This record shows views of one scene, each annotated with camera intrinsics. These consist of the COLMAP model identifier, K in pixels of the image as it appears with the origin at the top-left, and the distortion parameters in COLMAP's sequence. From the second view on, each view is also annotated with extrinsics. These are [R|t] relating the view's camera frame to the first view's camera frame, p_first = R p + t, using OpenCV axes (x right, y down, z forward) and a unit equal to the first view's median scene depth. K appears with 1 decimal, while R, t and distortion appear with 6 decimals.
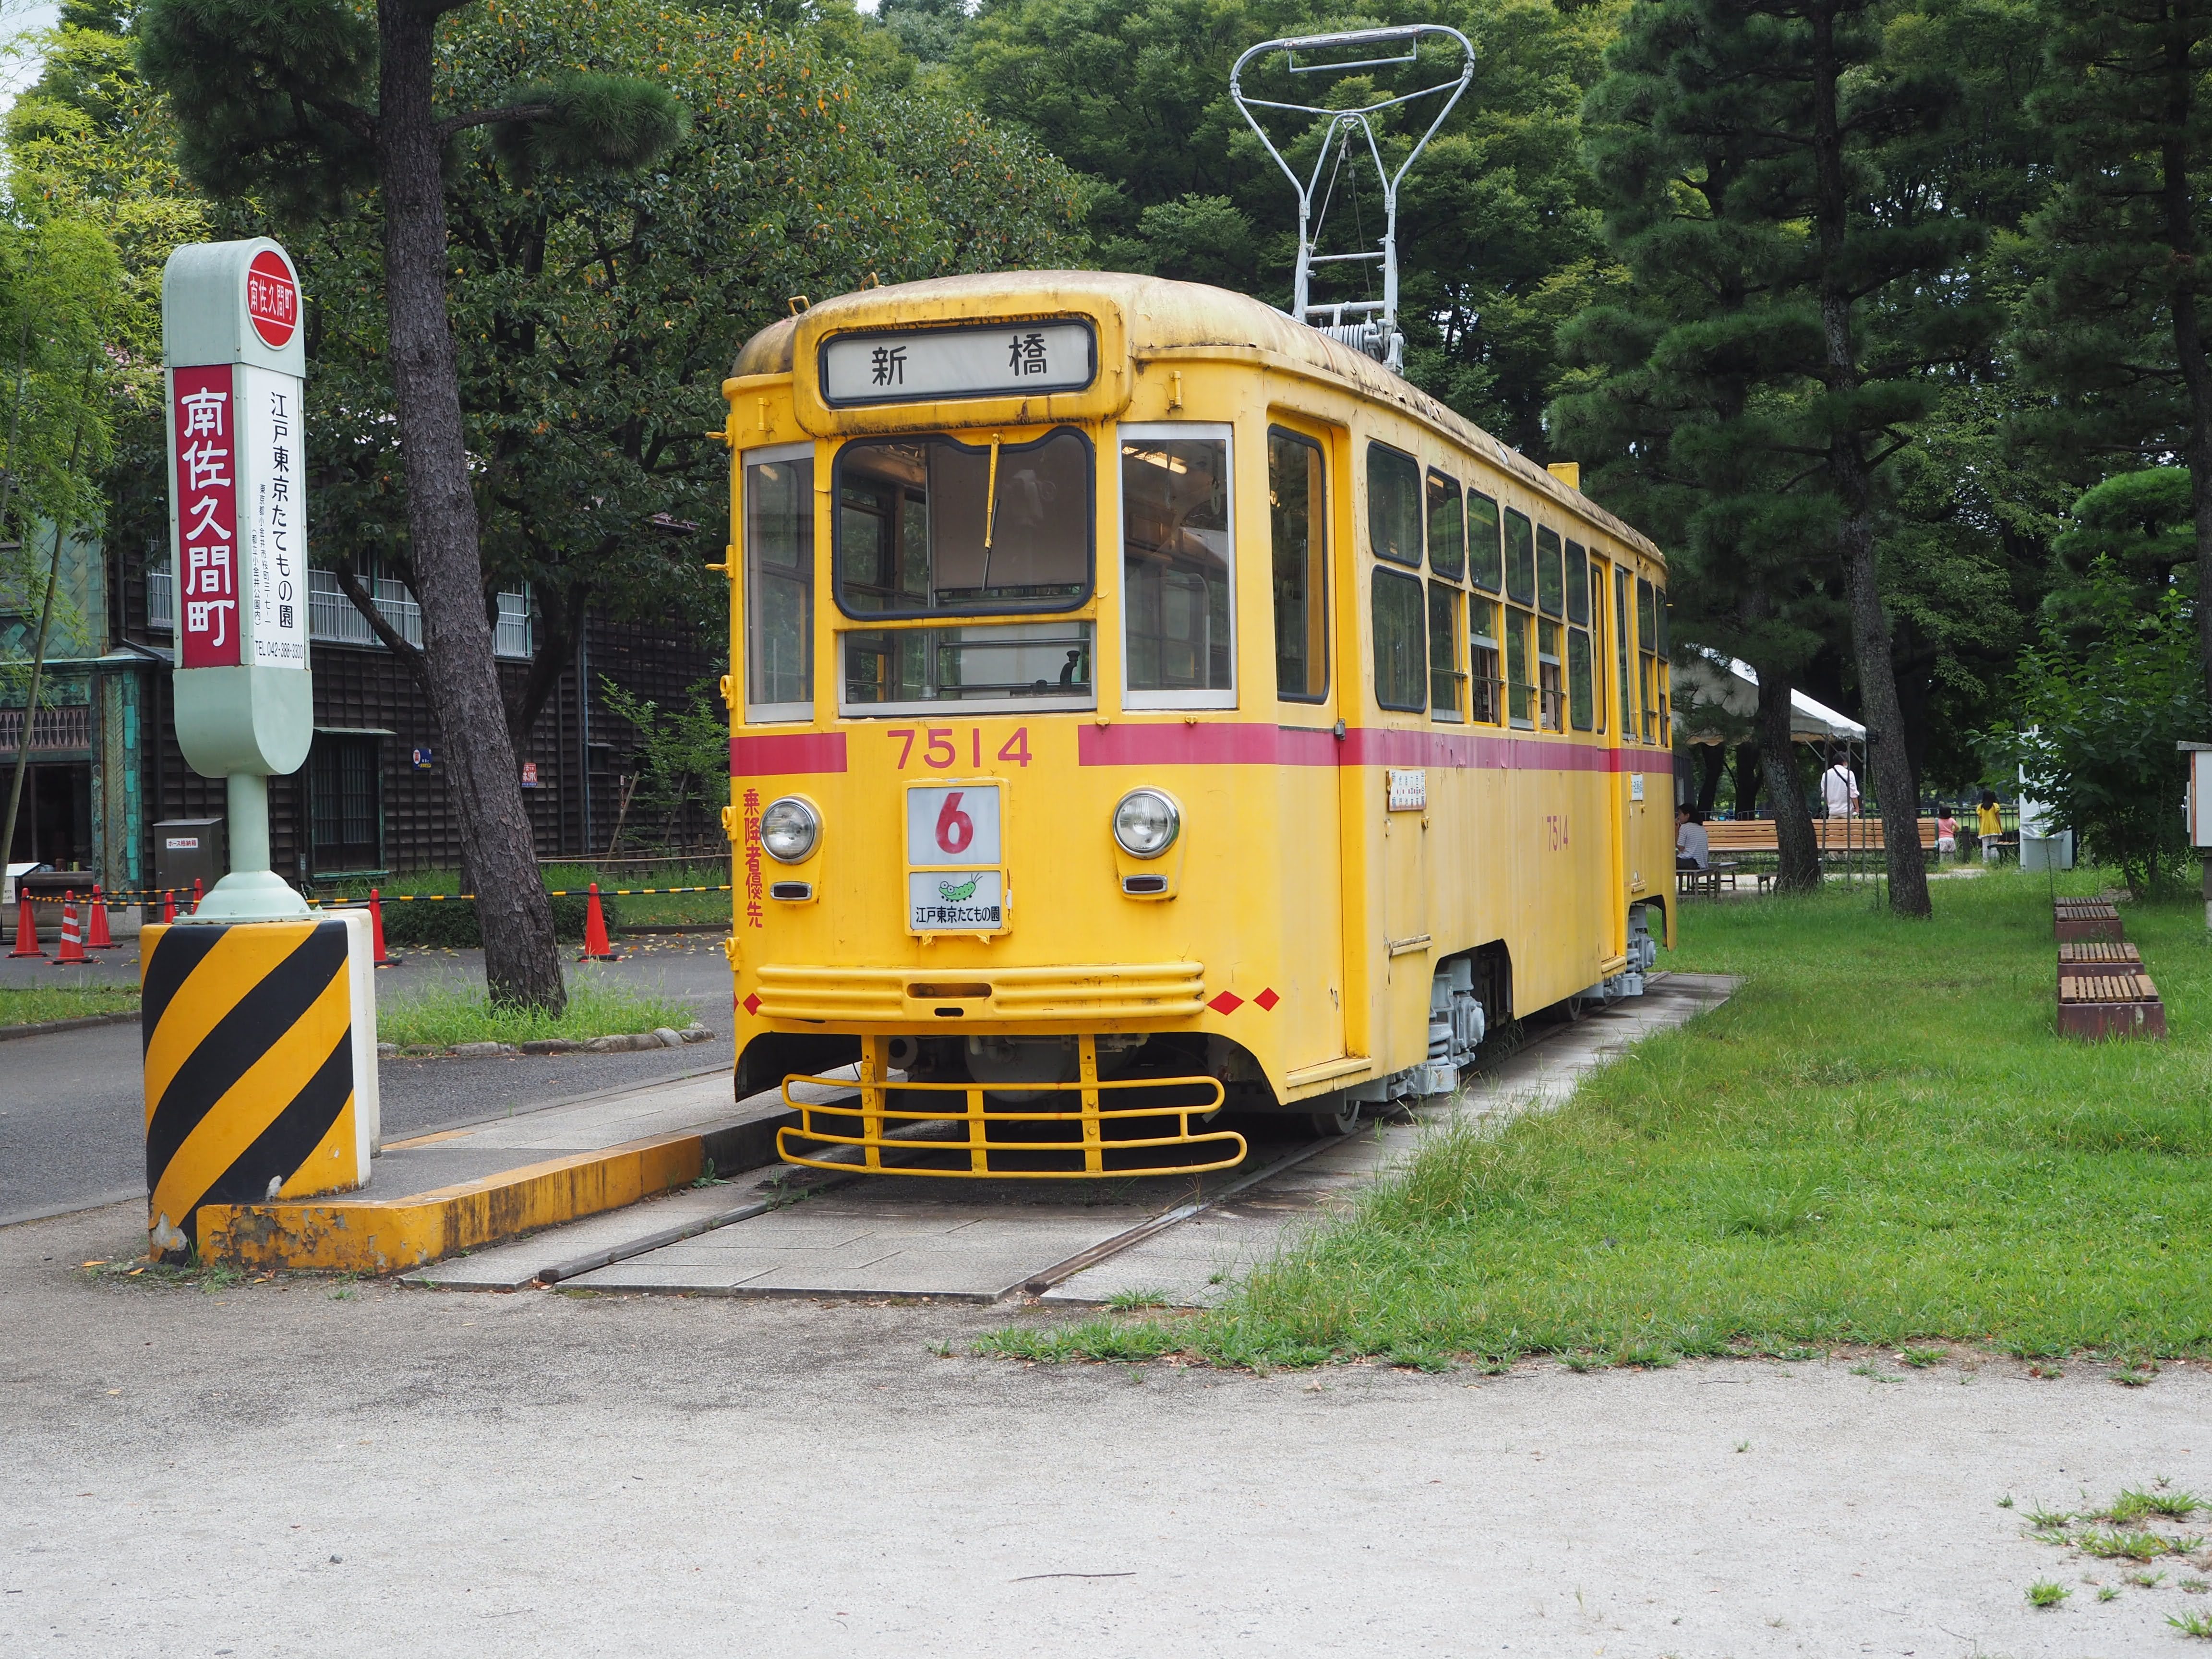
lens RADIAL K [[3174.5, 0, 1075.9], [0, 3174.5, 820.3], [0, 0, 1]] dist [0.004079, 0.000000]
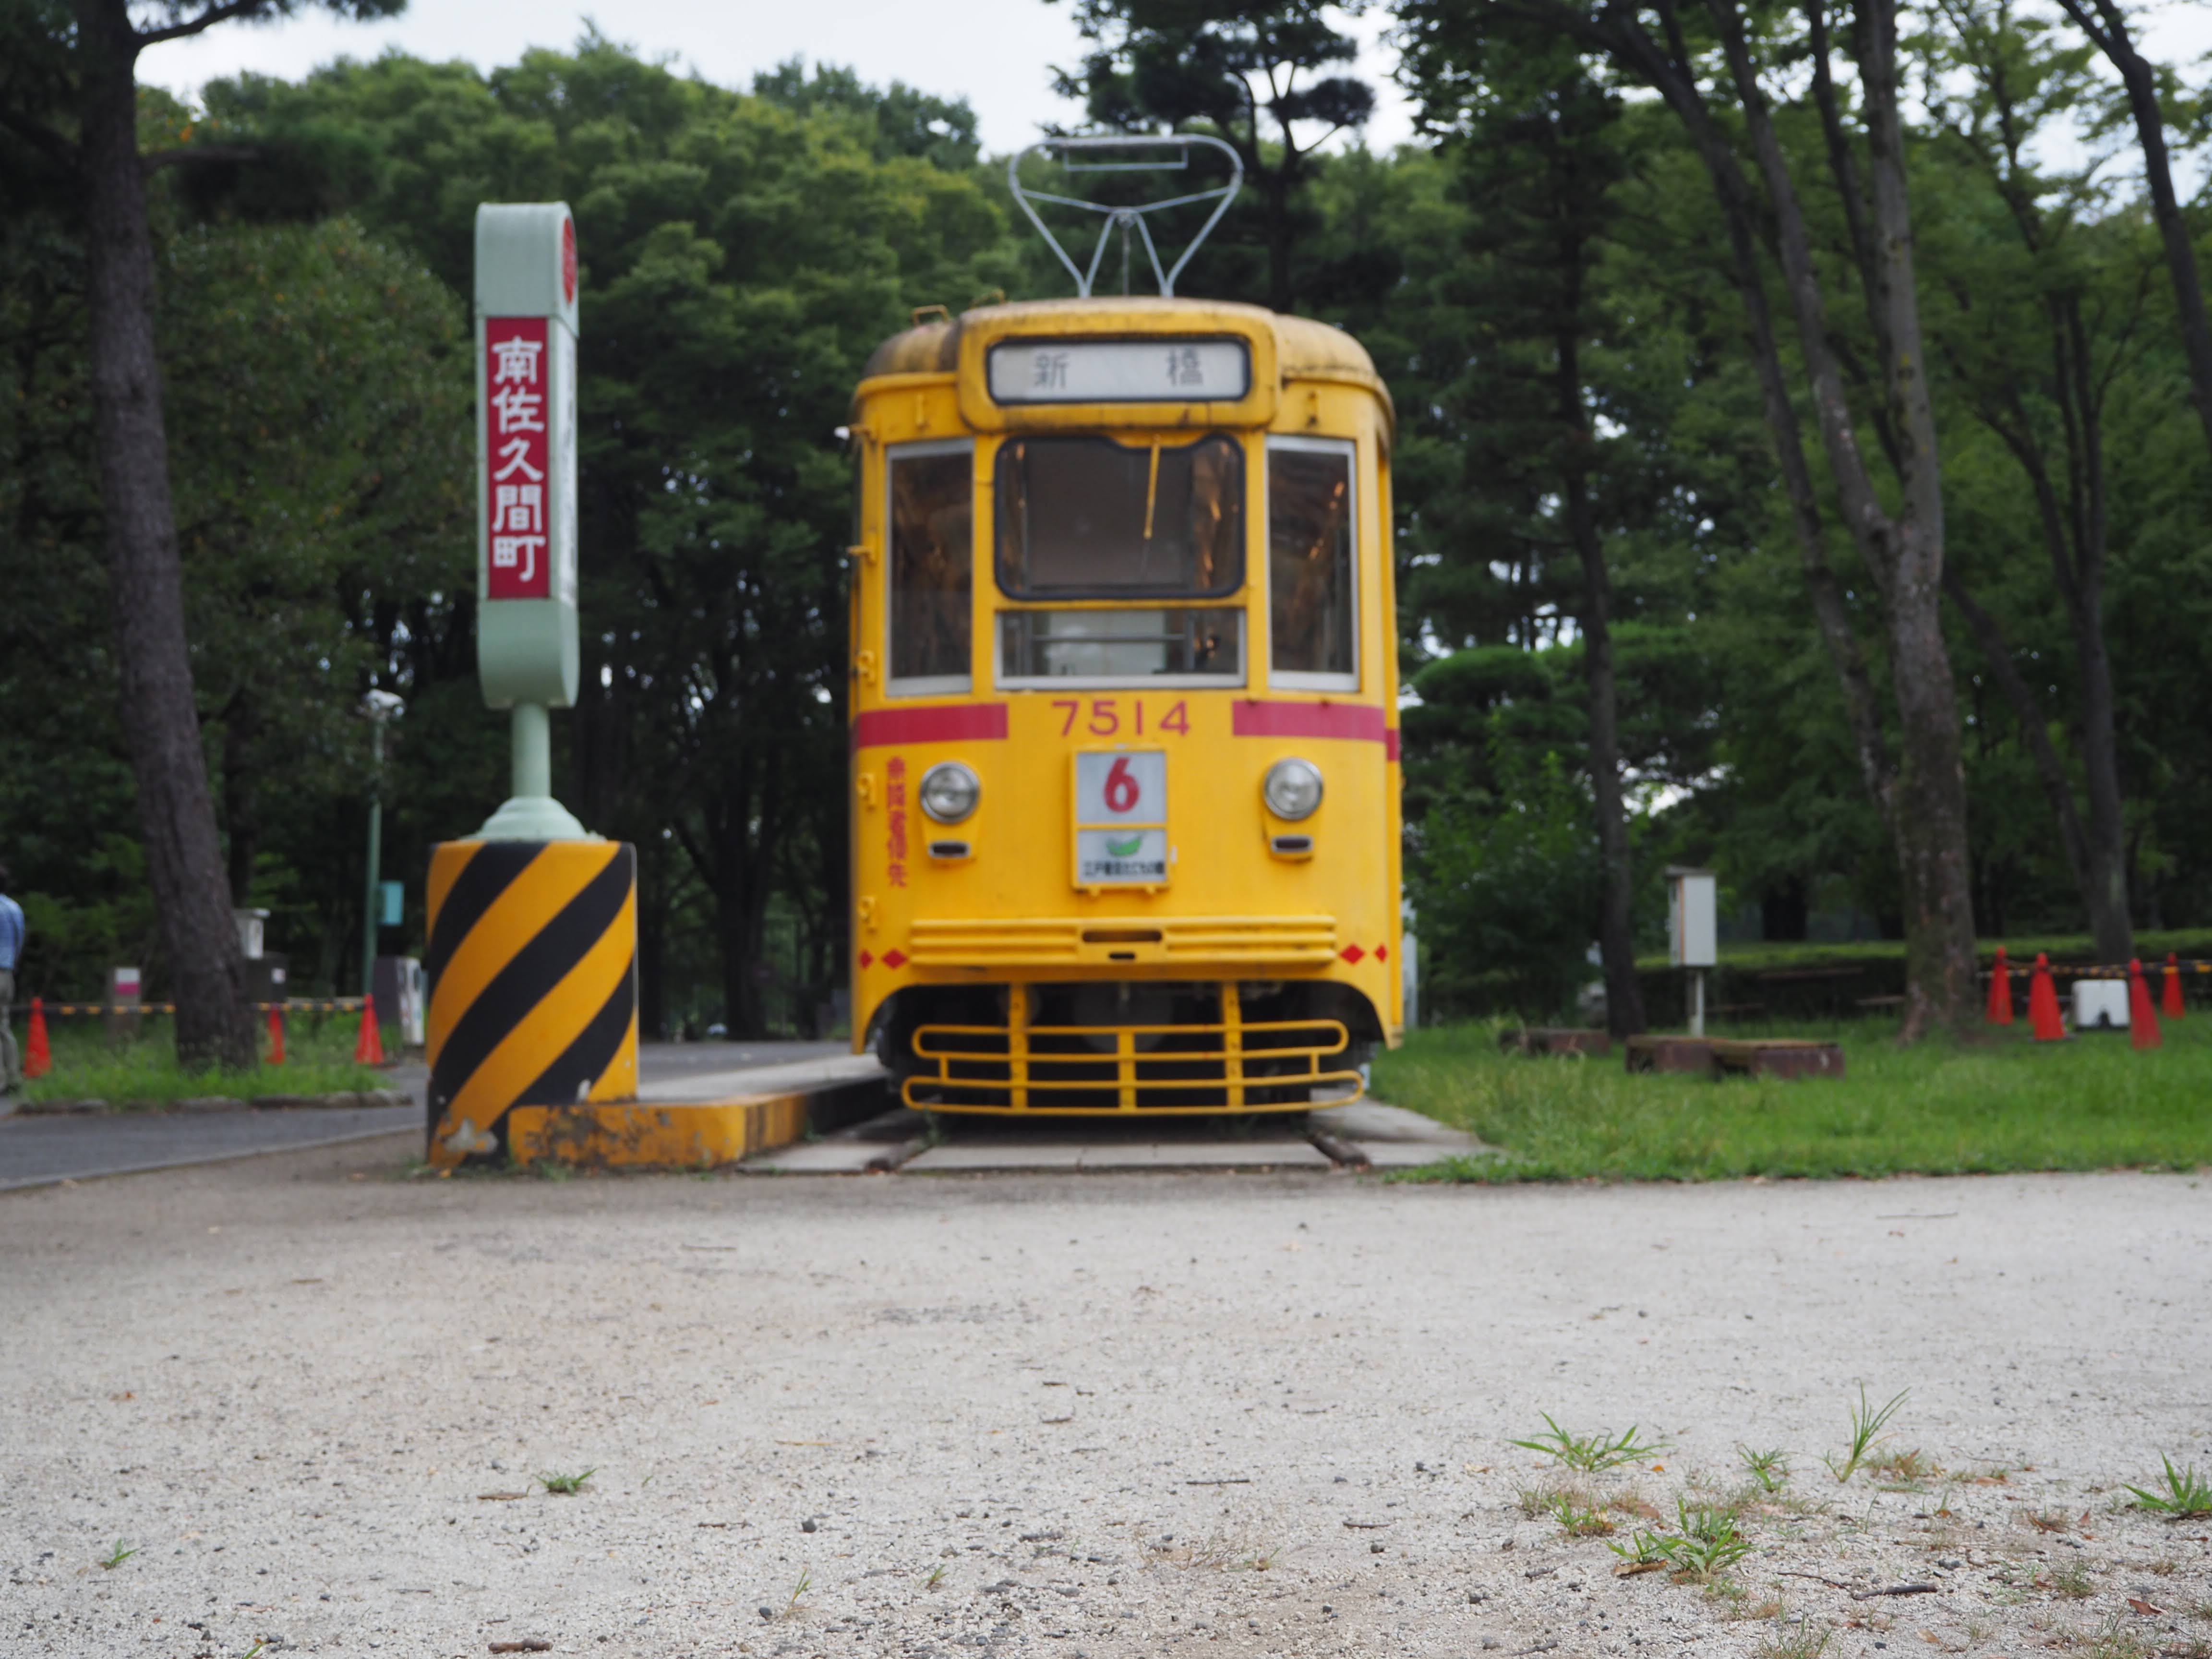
lens RADIAL K [[3414.6, 0, 1111.7], [0, 3414.6, 780.2], [0, 0, 1]] dist [0.005237, 0.000000]
pose [[0.959792, 0.030786, 0.279018, -0.363508], [-0.008815, 0.996783, -0.079660, 0.091321], [-0.280573, 0.073997, 0.956976, -0.123238]]
